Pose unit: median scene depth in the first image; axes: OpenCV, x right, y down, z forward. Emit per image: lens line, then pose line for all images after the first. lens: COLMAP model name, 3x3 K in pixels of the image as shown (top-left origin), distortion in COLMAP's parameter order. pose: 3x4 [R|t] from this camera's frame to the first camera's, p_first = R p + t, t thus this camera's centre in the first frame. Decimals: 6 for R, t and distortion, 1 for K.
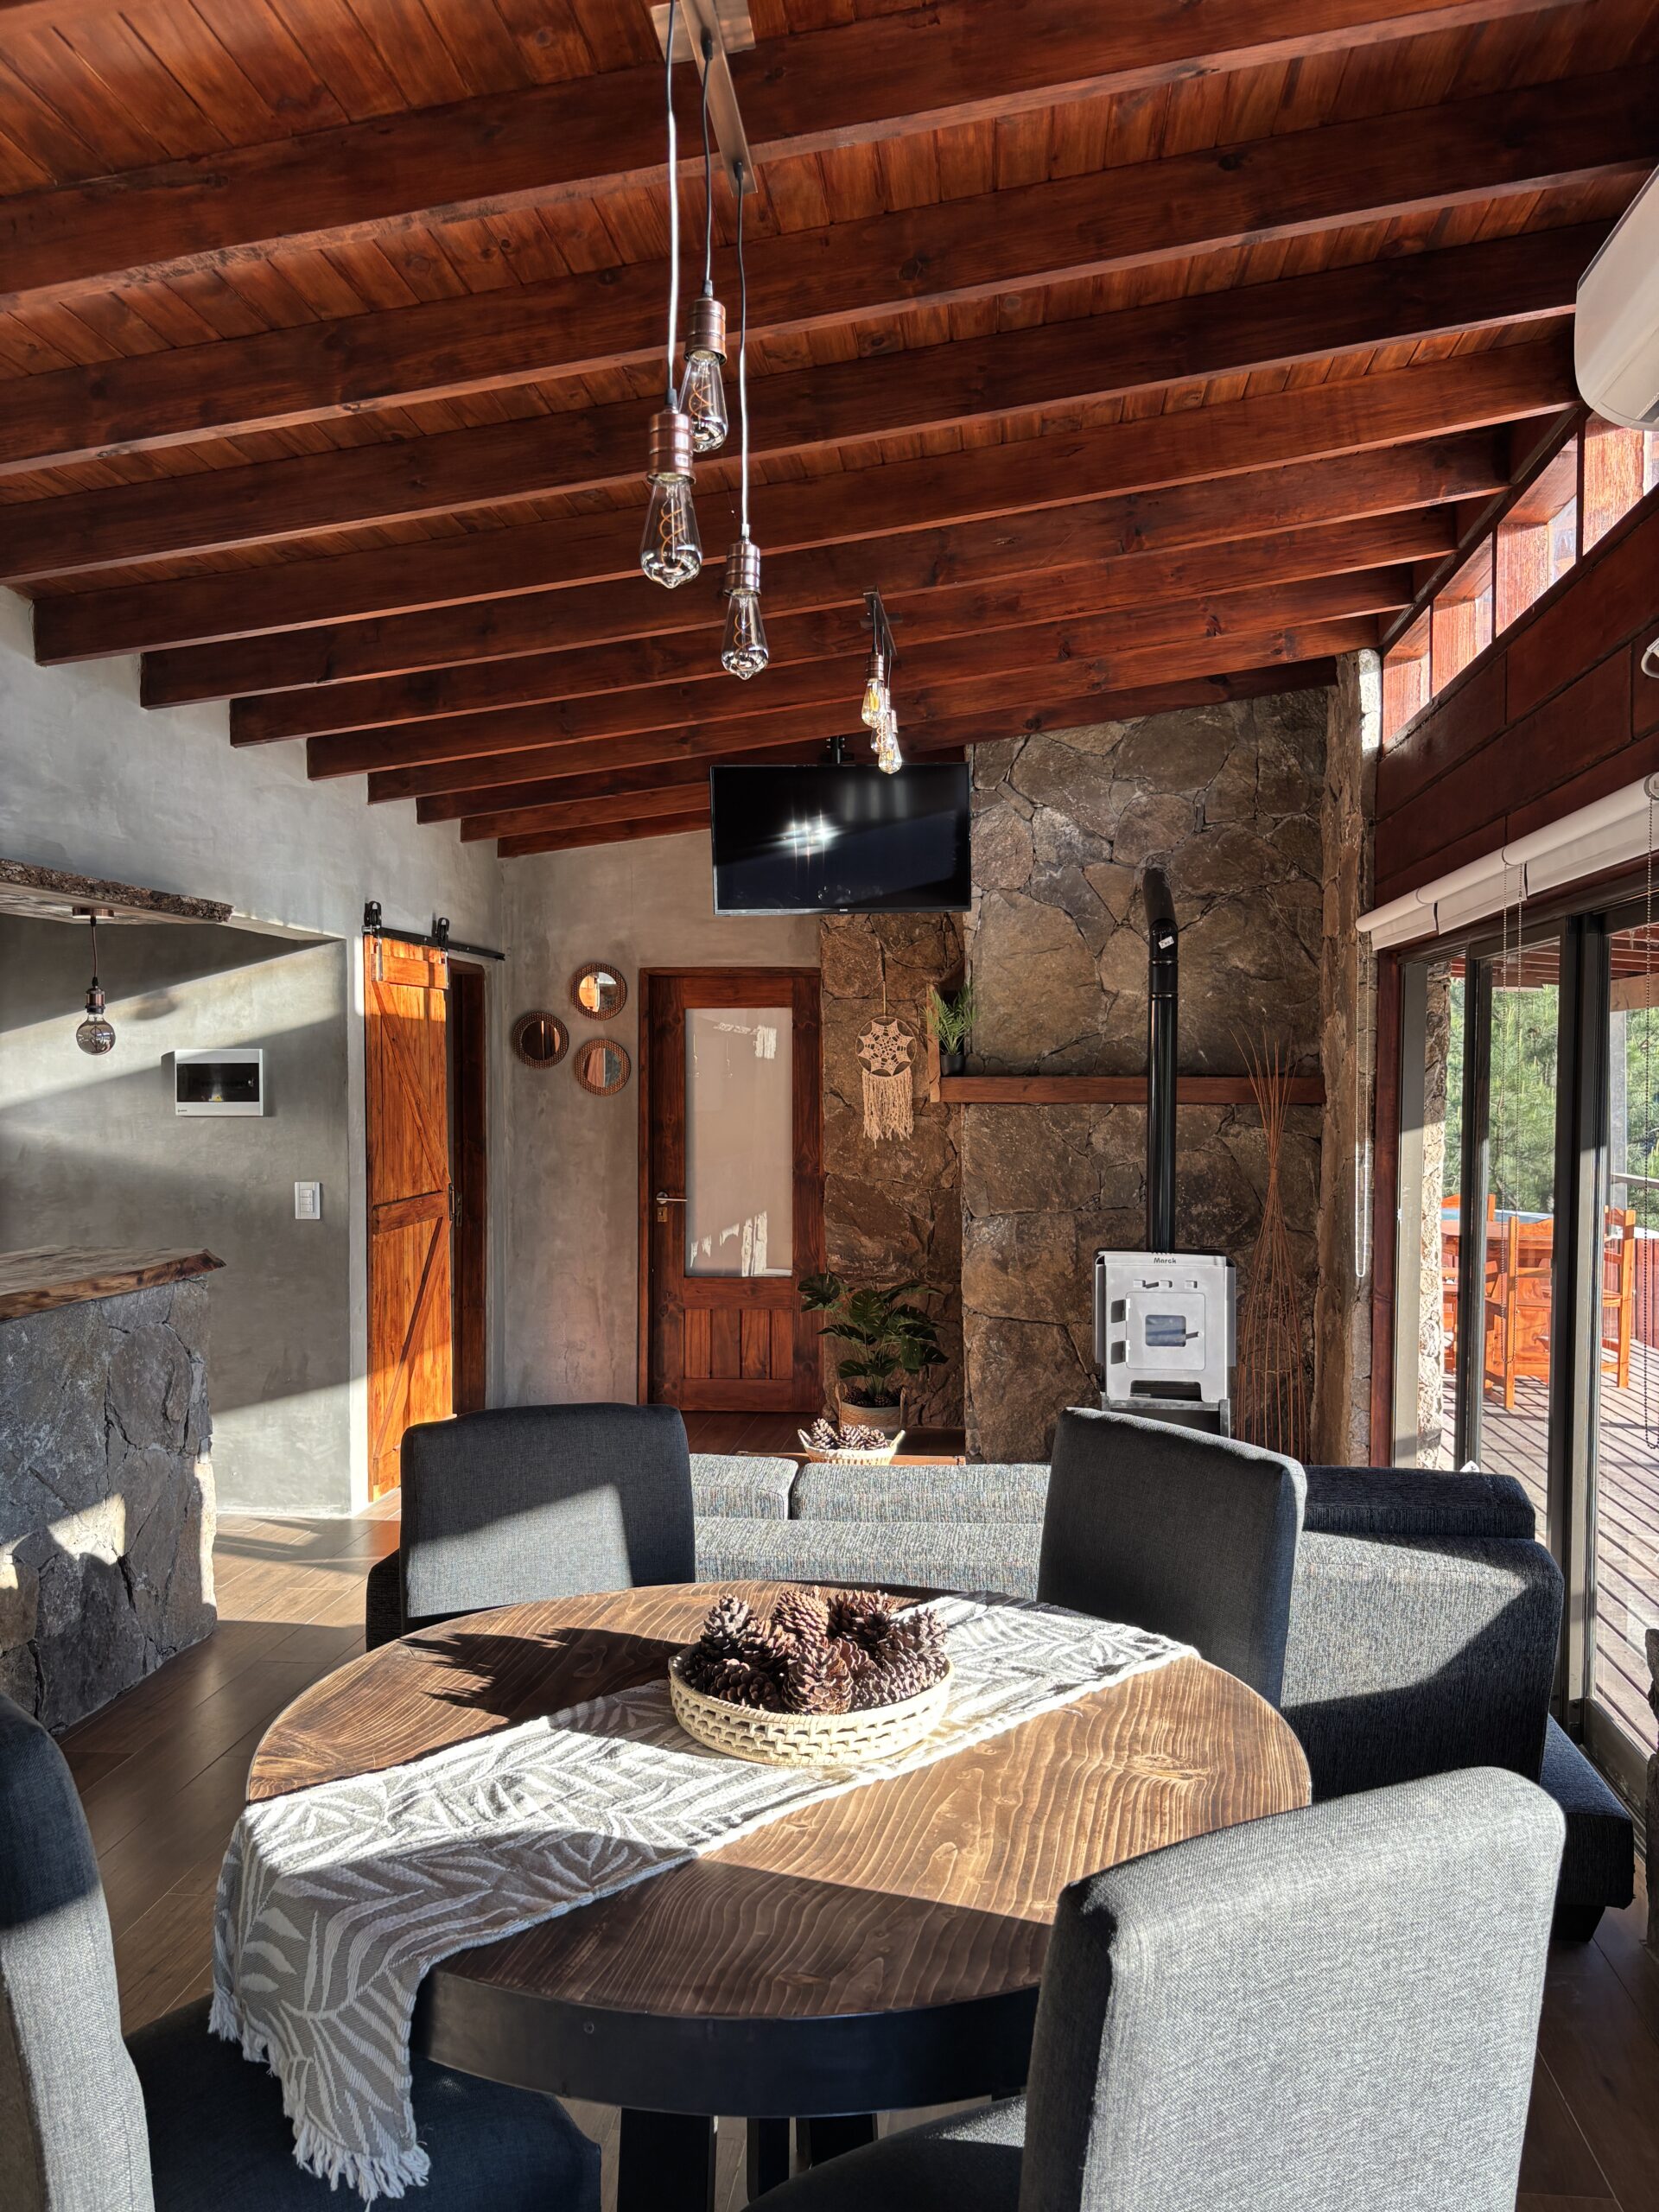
lens RADIAL K [[1716.0, 0, 828.1], [0, 1716.0, 1174.1], [0, 0, 1]] dist [0.118832, -0.001296]
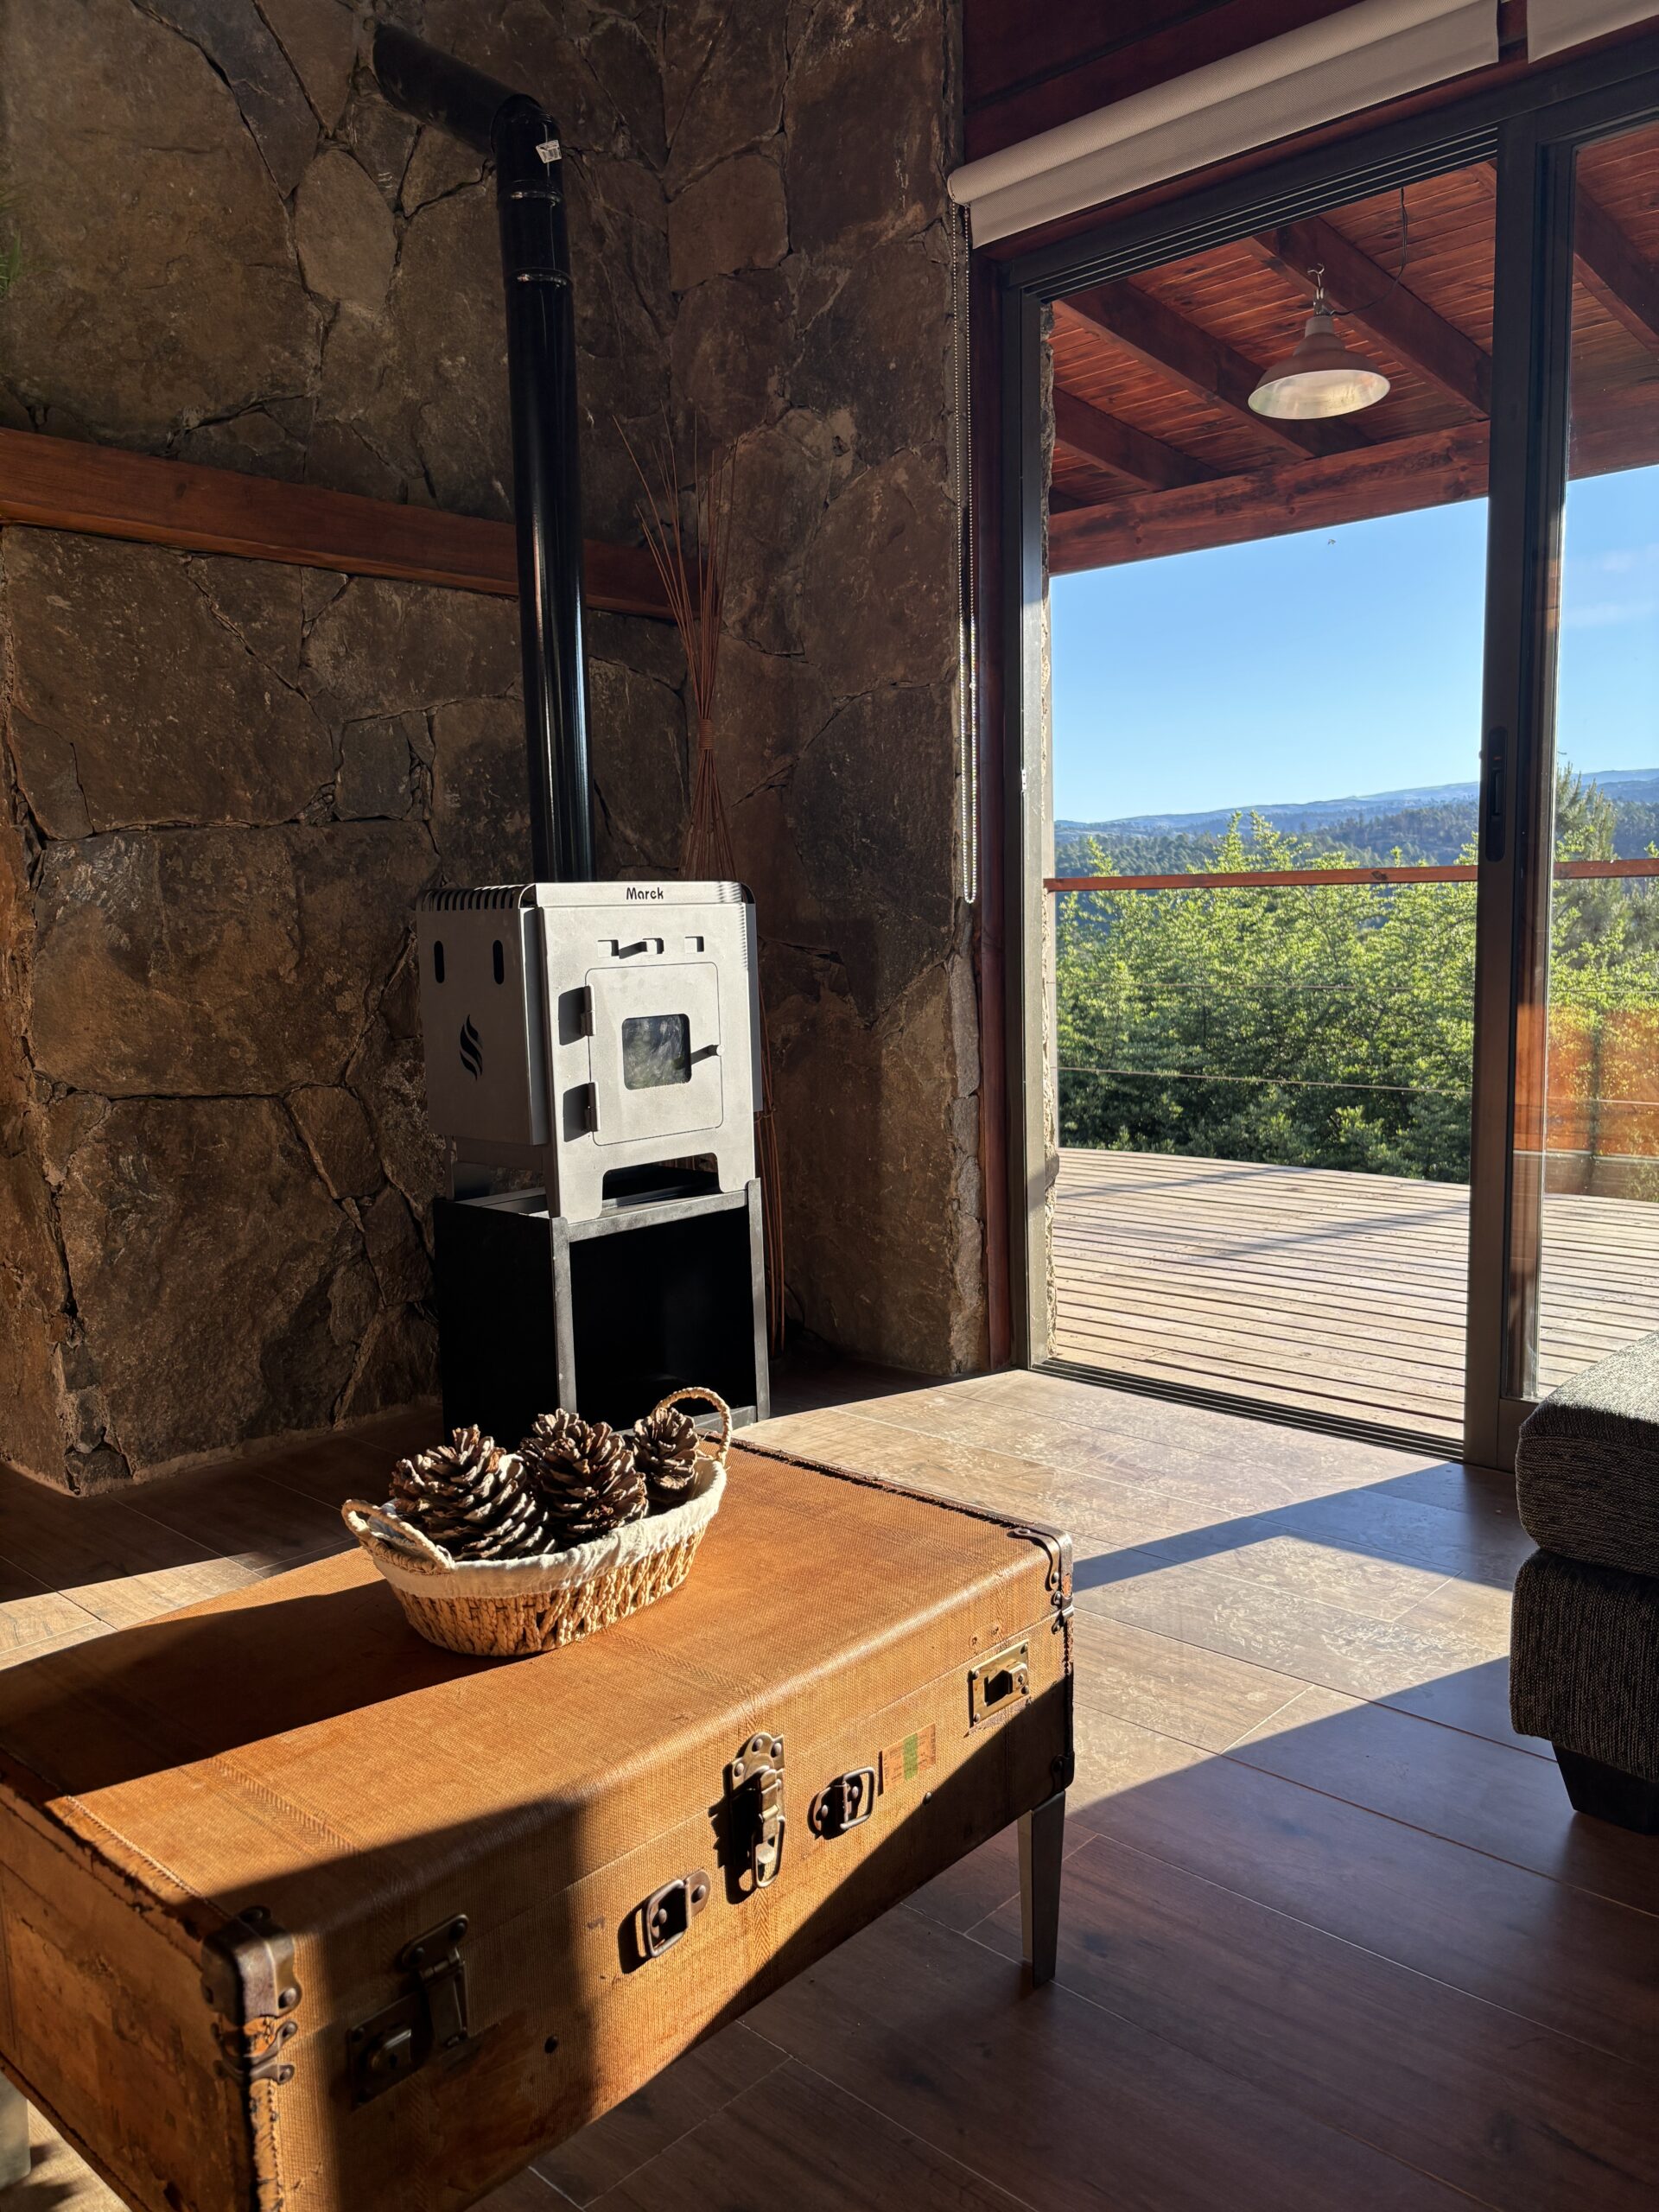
lens RADIAL K [[1687.7, 0, 846.2], [0, 1687.7, 1120.6], [0, 0, 1]] dist [0.035600, -0.040485]
pose [[0.598557, -0.118934, 0.792202, -0.114344], [0.075515, 0.992891, 0.092007, 0.066306], [-0.797513, 0.004751, 0.603283, 0.640130]]
